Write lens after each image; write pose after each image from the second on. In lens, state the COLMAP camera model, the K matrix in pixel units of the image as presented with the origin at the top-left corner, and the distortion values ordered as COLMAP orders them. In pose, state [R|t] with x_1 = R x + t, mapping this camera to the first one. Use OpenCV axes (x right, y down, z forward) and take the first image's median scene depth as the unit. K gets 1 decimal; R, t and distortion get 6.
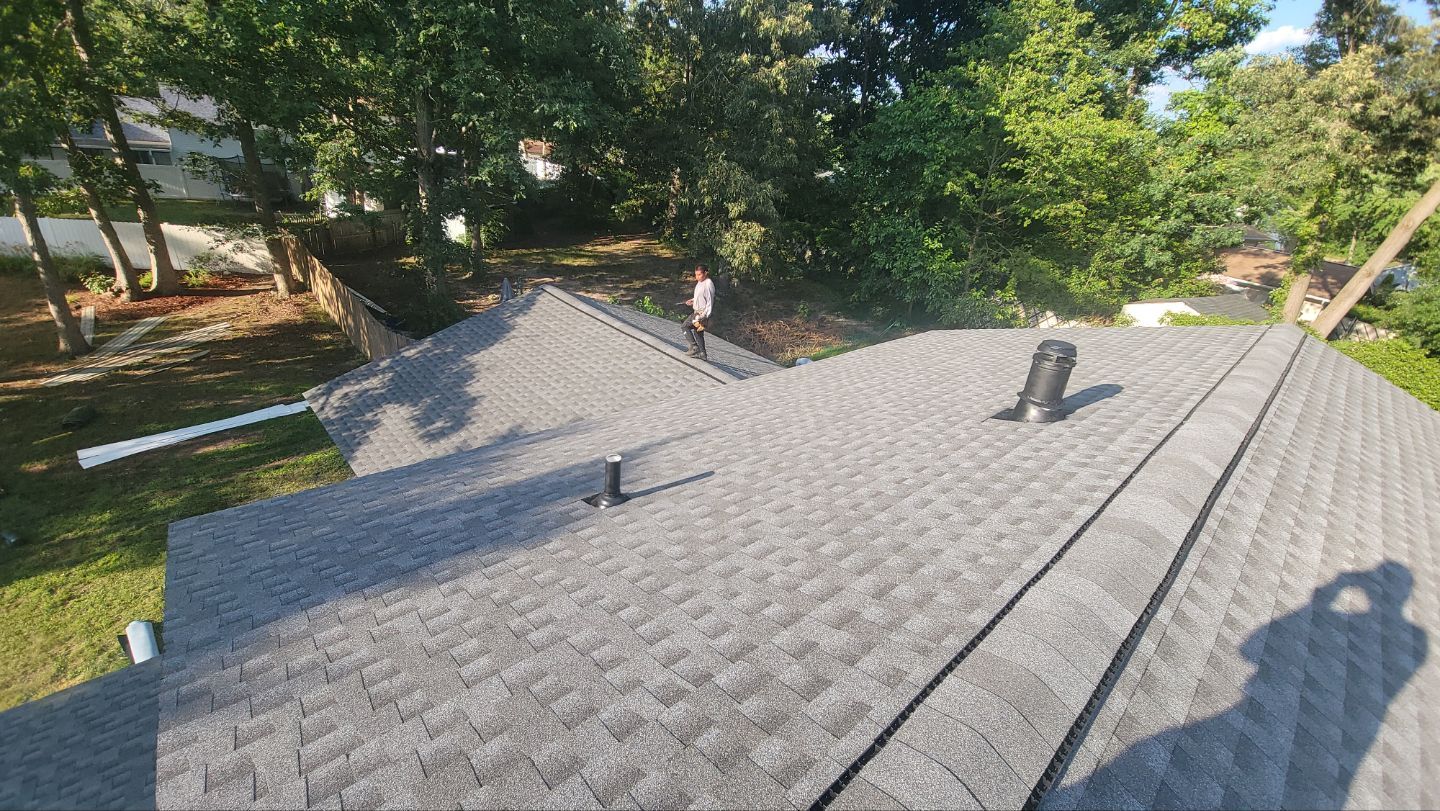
lens RADIAL K [[582.6, 0, 702.2], [0, 582.6, 429.9], [0, 0, 1]] dist [0.002693, -0.004724]
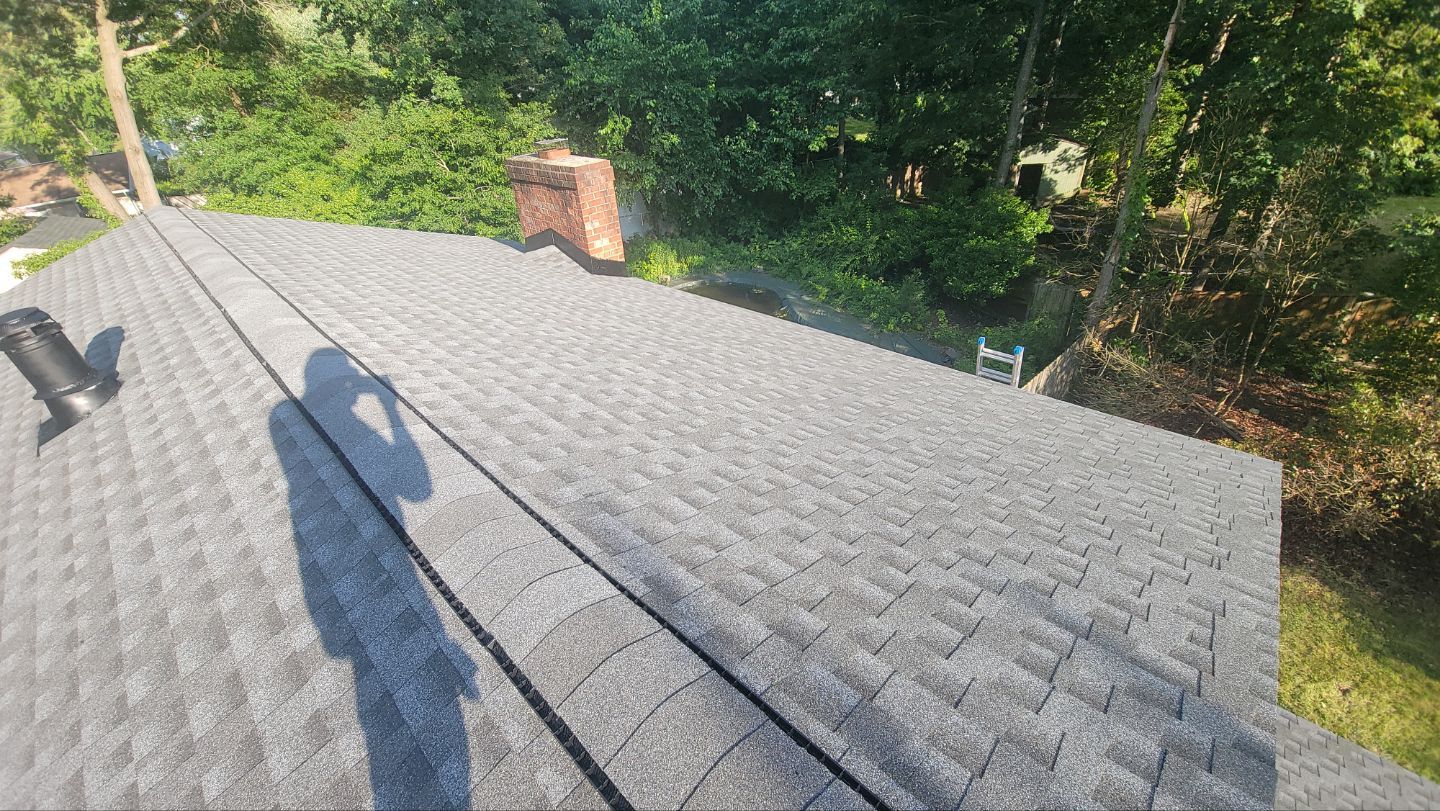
lens RADIAL K [[582.6, 0, 702.2], [0, 582.6, 429.9], [0, 0, 1]] dist [0.002693, -0.004724]
pose [[-0.043777, -0.630870, 0.774652, -0.077325], [0.515078, 0.650142, 0.558578, -0.012158], [-0.856025, 0.423459, 0.296486, 0.092631]]
